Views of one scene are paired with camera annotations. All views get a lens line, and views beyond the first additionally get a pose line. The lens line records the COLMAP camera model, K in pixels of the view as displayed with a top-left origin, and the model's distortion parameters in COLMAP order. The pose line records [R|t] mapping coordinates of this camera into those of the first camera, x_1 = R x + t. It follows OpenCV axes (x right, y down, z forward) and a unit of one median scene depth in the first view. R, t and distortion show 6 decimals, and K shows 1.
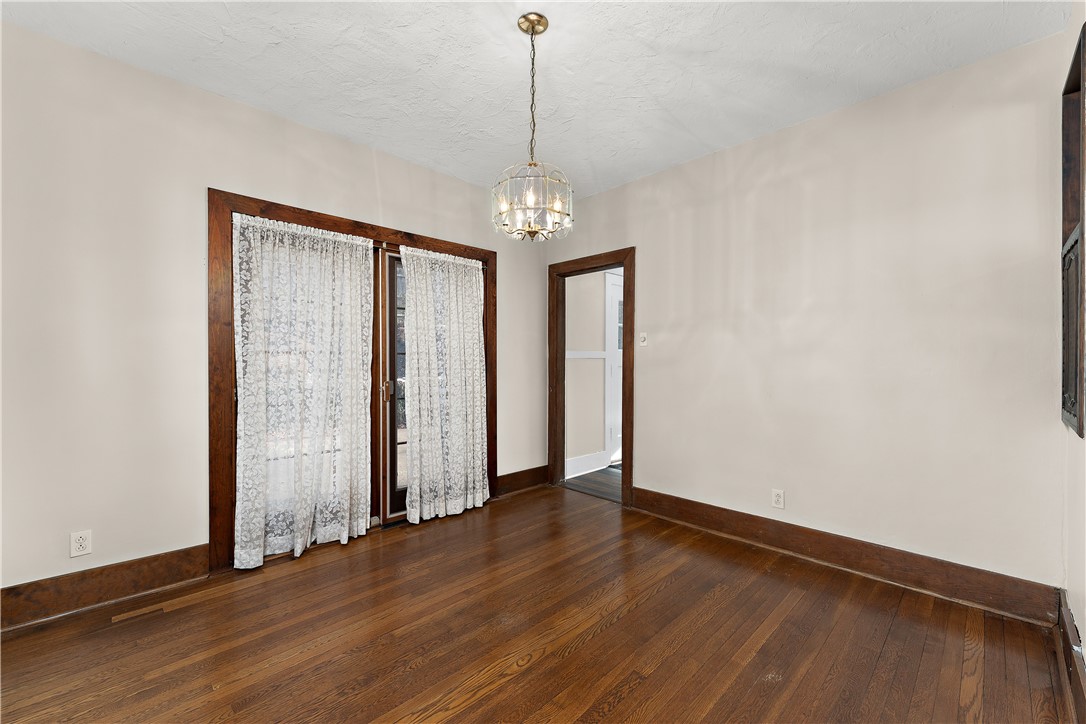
lens RADIAL K [[442.0, 0, 548.3], [0, 442.0, 359.0], [0, 0, 1]] dist [0.001359, 0.000129]
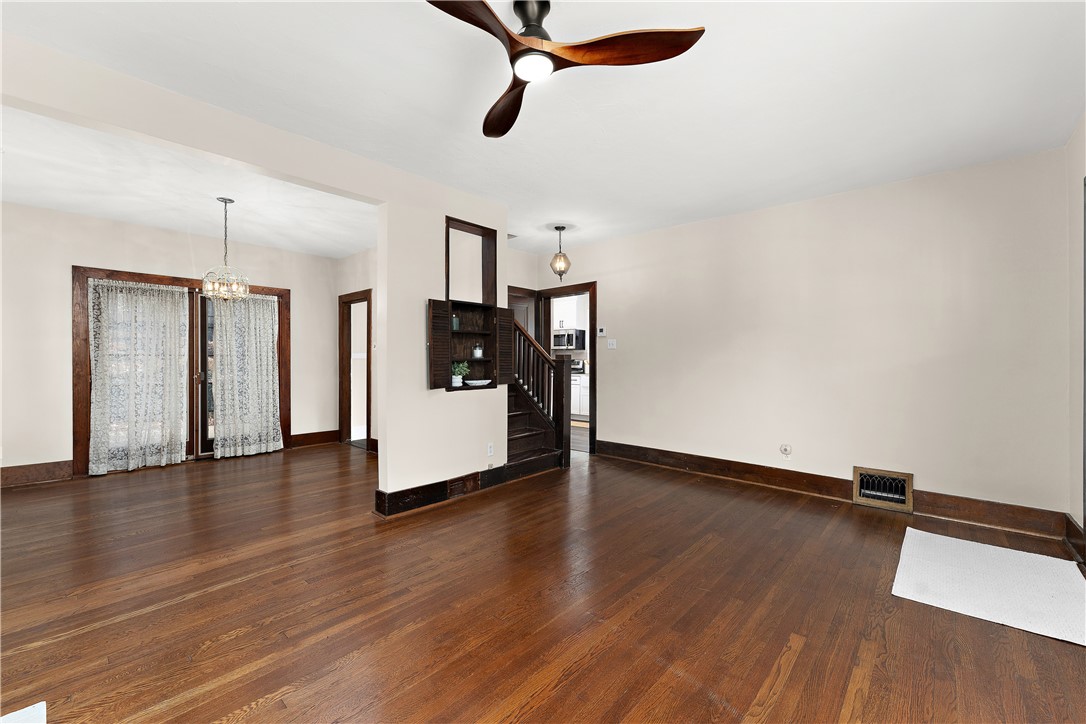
lens RADIAL K [[439.0, 0, 540.0], [0, 439.0, 358.7], [0, 0, 1]] dist [0.000137, 0.000022]
pose [[0.998132, -0.001741, 0.061072, 0.937359], [0.001792, 0.999998, -0.000775, 0.003250], [-0.061070, 0.000883, 0.998133, -0.830105]]
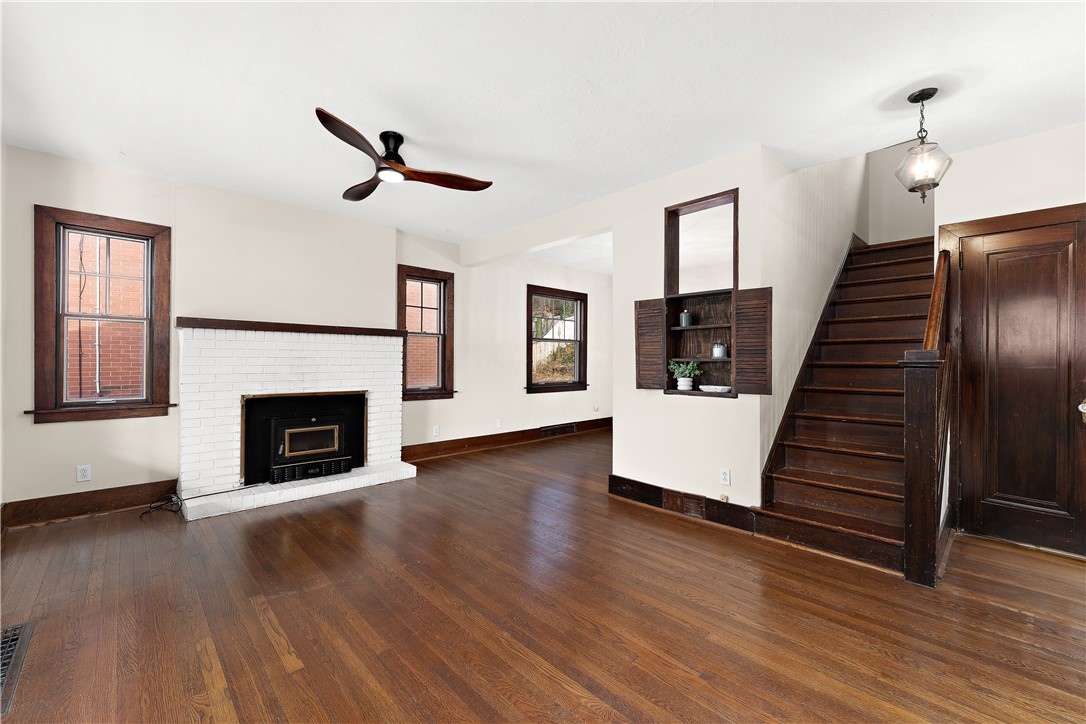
lens RADIAL K [[442.0, 0, 548.3], [0, 442.0, 359.0], [0, 0, 1]] dist [0.001359, 0.000129]
pose [[-0.001420, 0.000547, -0.999999, 2.042331], [-0.005565, 0.999984, 0.000555, 0.002976], [0.999984, 0.005566, -0.001417, 0.223488]]
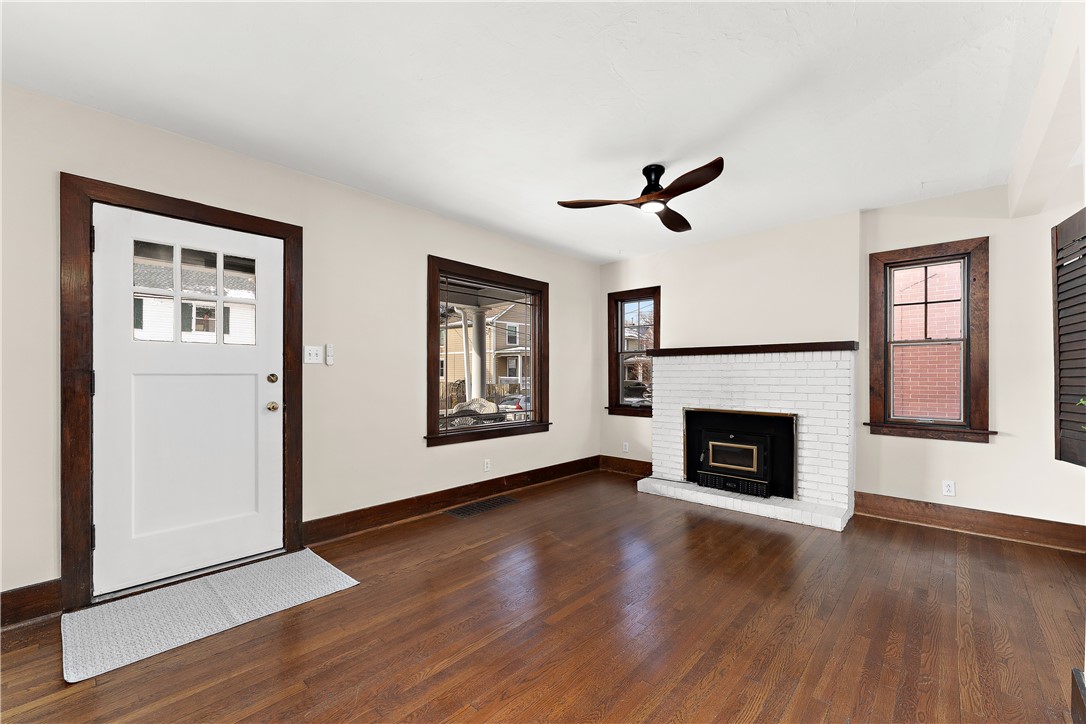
lens RADIAL K [[447.4, 0, 540.3], [0, 447.4, 377.0], [0, 0, 1]] dist [-0.001964, -0.000102]
pose [[-0.998699, -0.000252, -0.050991, 1.315655], [-0.000111, 0.999996, -0.002770, 0.007250], [0.050992, -0.002761, -0.998695, 0.970657]]
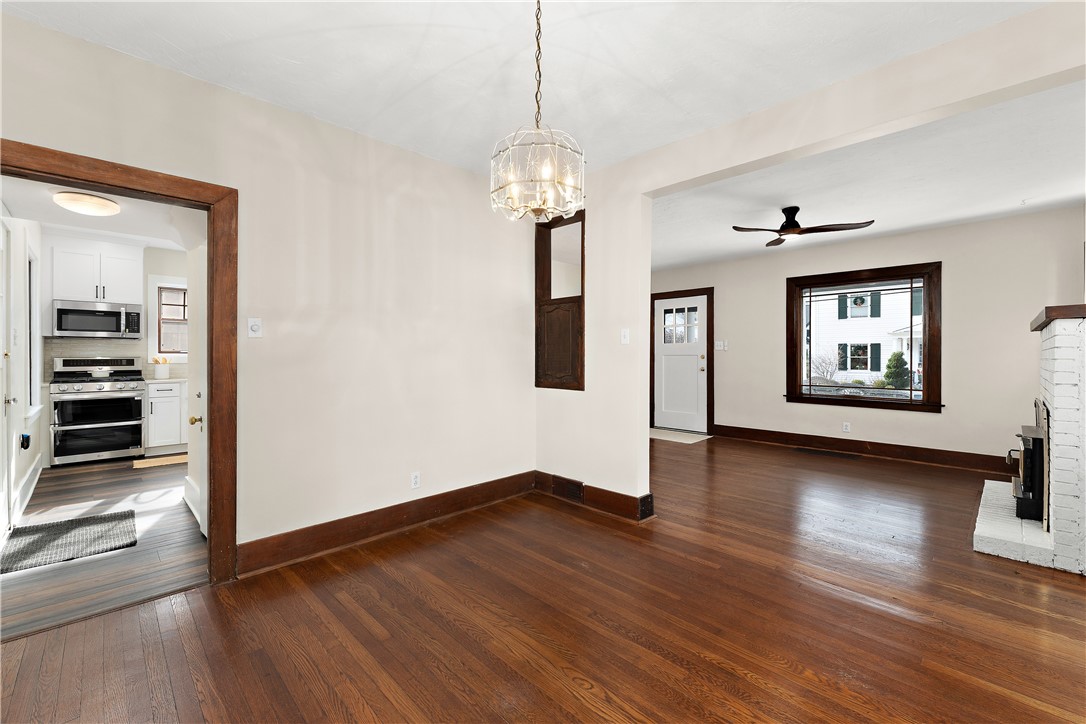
lens RADIAL K [[442.0, 0, 548.3], [0, 442.0, 359.0], [0, 0, 1]] dist [0.001359, 0.000129]
pose [[0.010132, -0.011433, 0.999883, -0.618695], [-0.003577, 0.999928, 0.011470, -0.006536], [-0.999942, -0.003693, 0.010090, 0.675396]]
